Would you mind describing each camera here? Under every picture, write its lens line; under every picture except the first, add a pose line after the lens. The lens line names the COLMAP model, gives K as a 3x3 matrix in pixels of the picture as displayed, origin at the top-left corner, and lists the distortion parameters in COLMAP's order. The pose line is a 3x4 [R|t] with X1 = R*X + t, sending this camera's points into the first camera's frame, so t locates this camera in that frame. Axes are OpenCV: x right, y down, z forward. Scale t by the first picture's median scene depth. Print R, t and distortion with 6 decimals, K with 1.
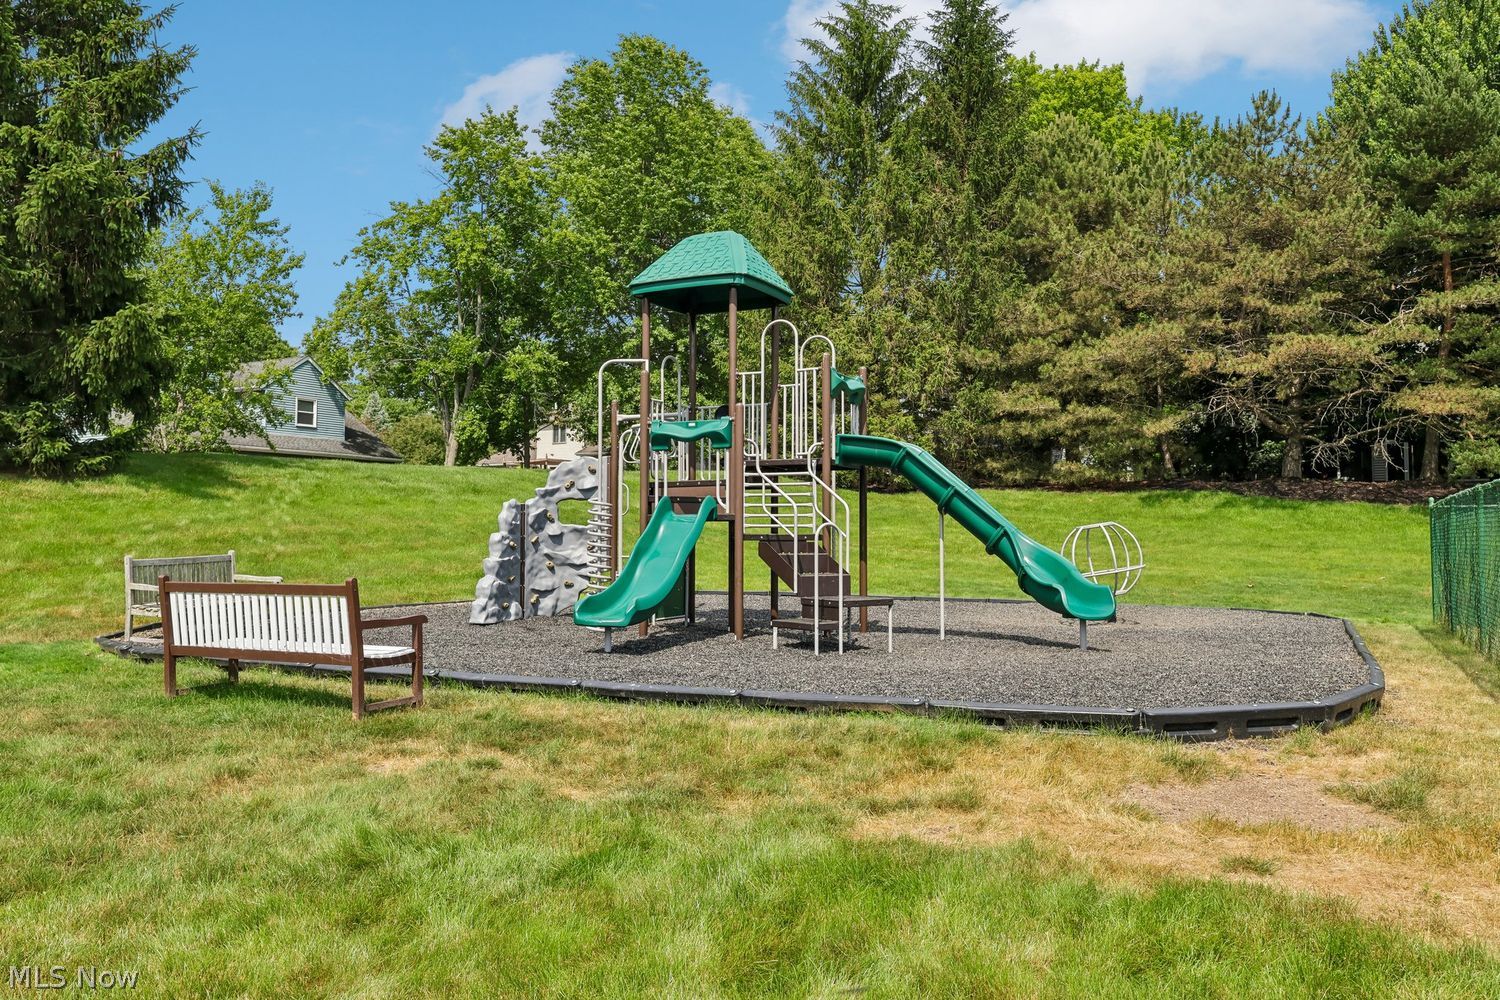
lens RADIAL K [[1237.6, 0, 749.2], [0, 1237.6, 496.4], [0, 0, 1]] dist [-0.000094, -0.016195]
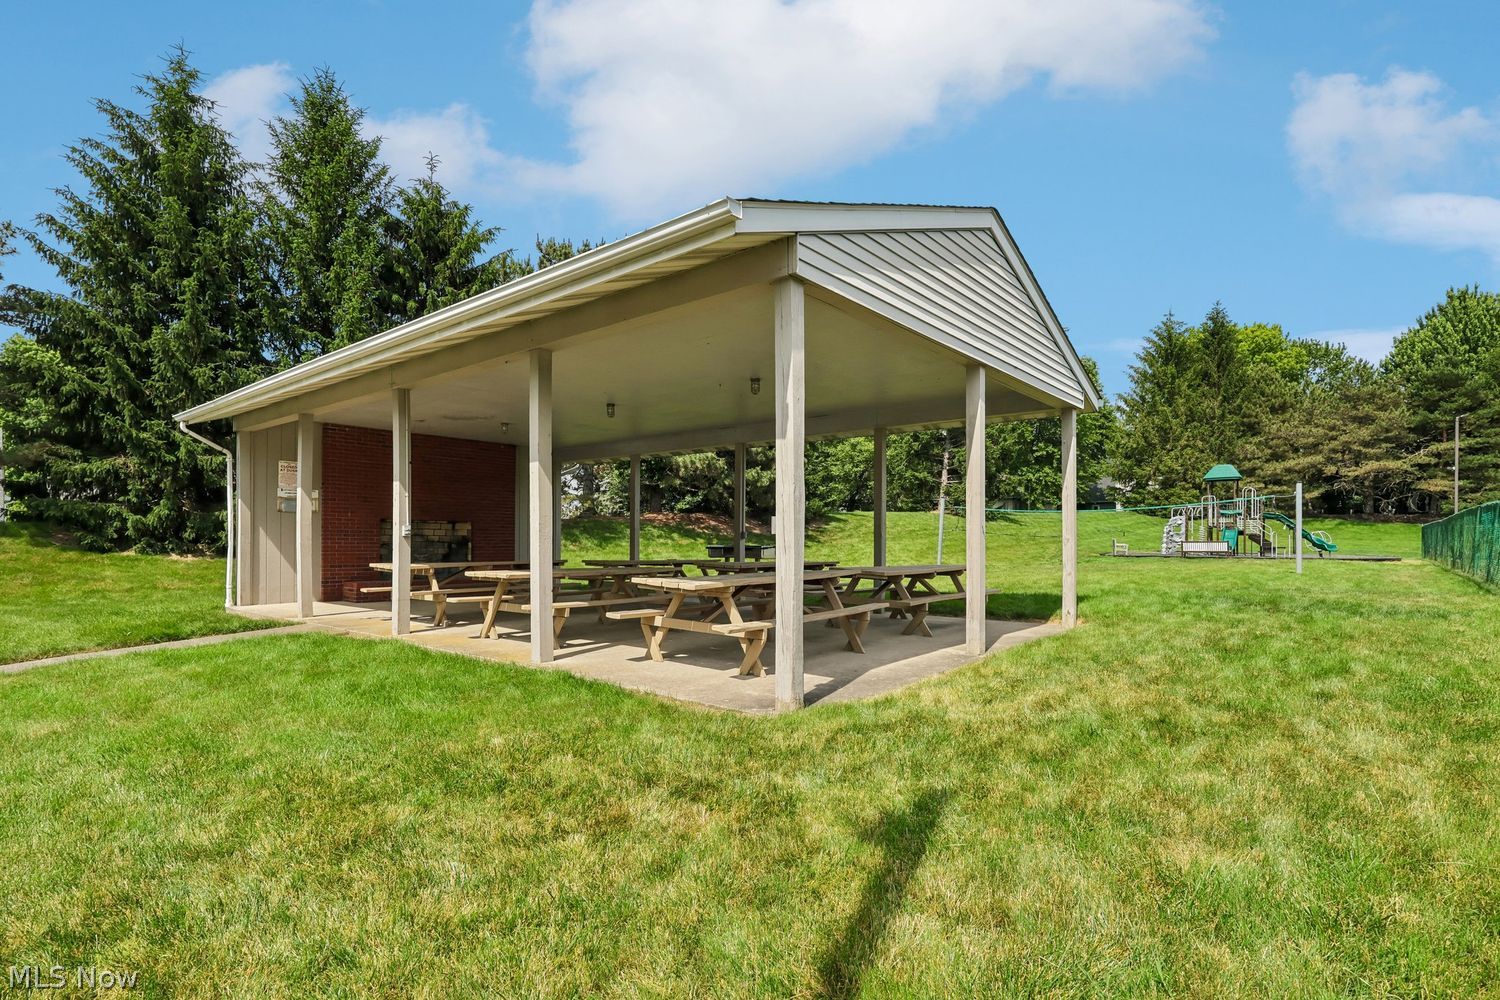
lens RADIAL K [[756.0, 0, 750.0], [0, 756.0, 547.1], [0, 0, 1]] dist [0.003103, 0.000031]
pose [[0.967740, 0.004367, -0.251912, -0.421775], [0.007145, 0.998972, 0.044767, -0.025487], [0.251849, -0.045123, 0.966714, -0.873145]]
